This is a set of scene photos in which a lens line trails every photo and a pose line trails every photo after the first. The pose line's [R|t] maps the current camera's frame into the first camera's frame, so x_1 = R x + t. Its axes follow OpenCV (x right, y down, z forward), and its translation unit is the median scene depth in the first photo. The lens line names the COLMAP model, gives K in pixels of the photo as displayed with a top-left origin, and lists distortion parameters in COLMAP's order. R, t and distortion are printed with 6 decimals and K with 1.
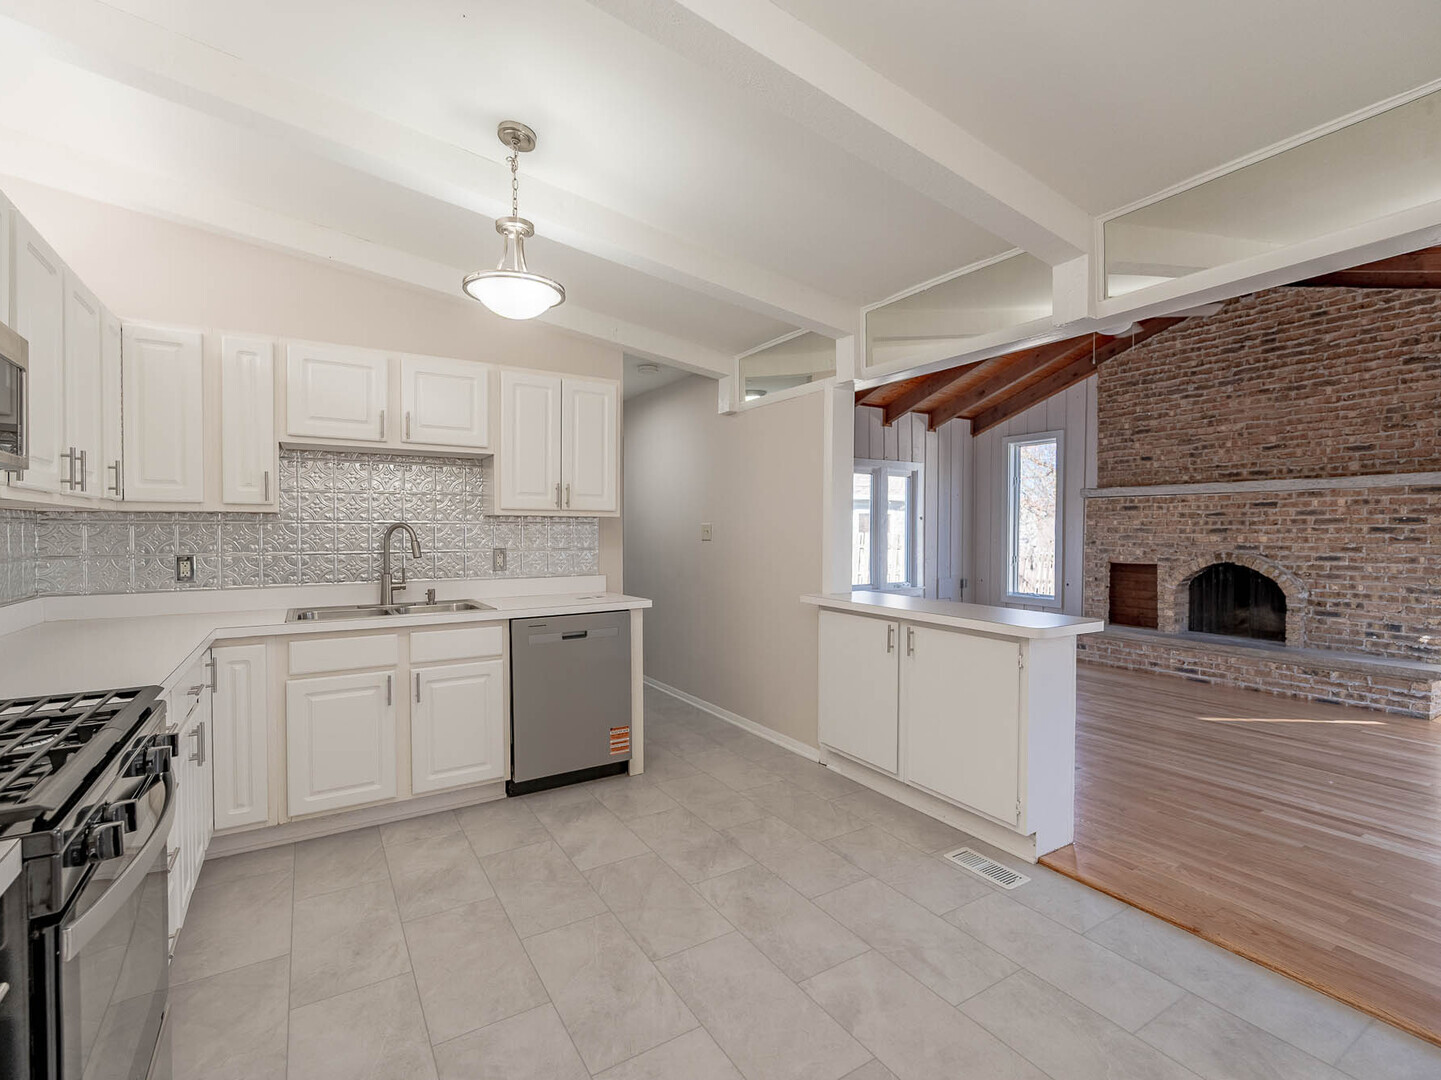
lens RADIAL K [[654.8, 0, 721.9], [0, 654.8, 541.8], [0, 0, 1]] dist [-0.000666, -0.000719]
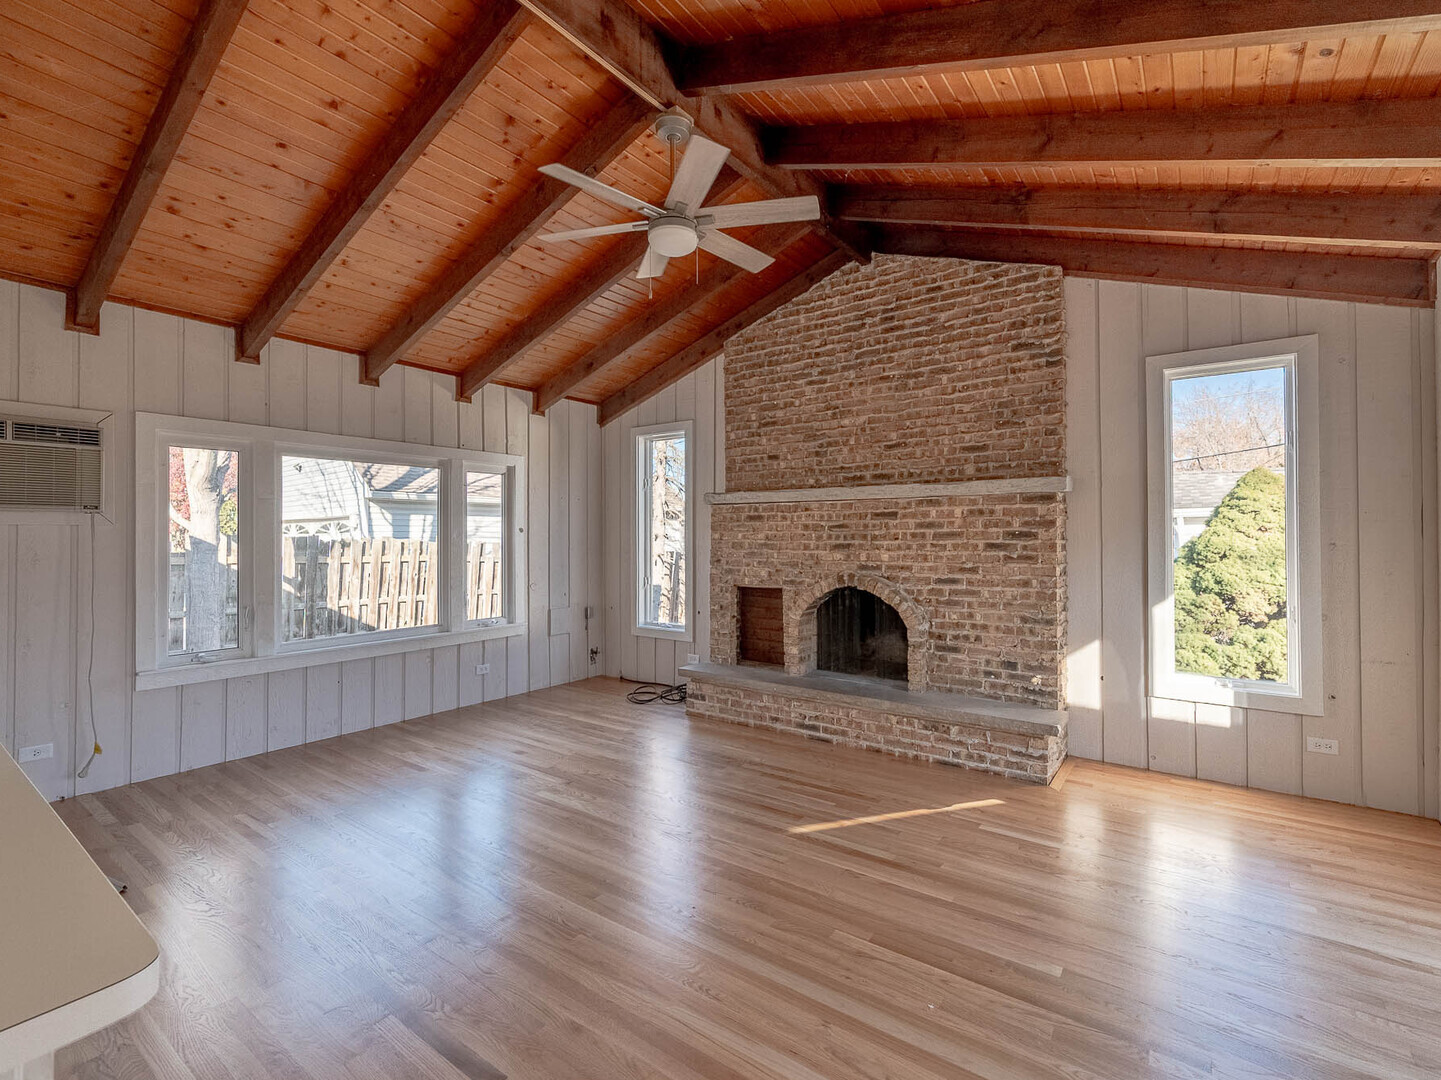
lens RADIAL K [[654.8, 0, 717.9], [0, 654.8, 532.1], [0, 0, 1]] dist [-0.000666, -0.000719]
pose [[0.928226, -0.003609, 0.371999, 0.327776], [0.012793, 0.999671, -0.022225, -0.019576], [-0.371796, 0.025389, 0.927967, 0.317203]]
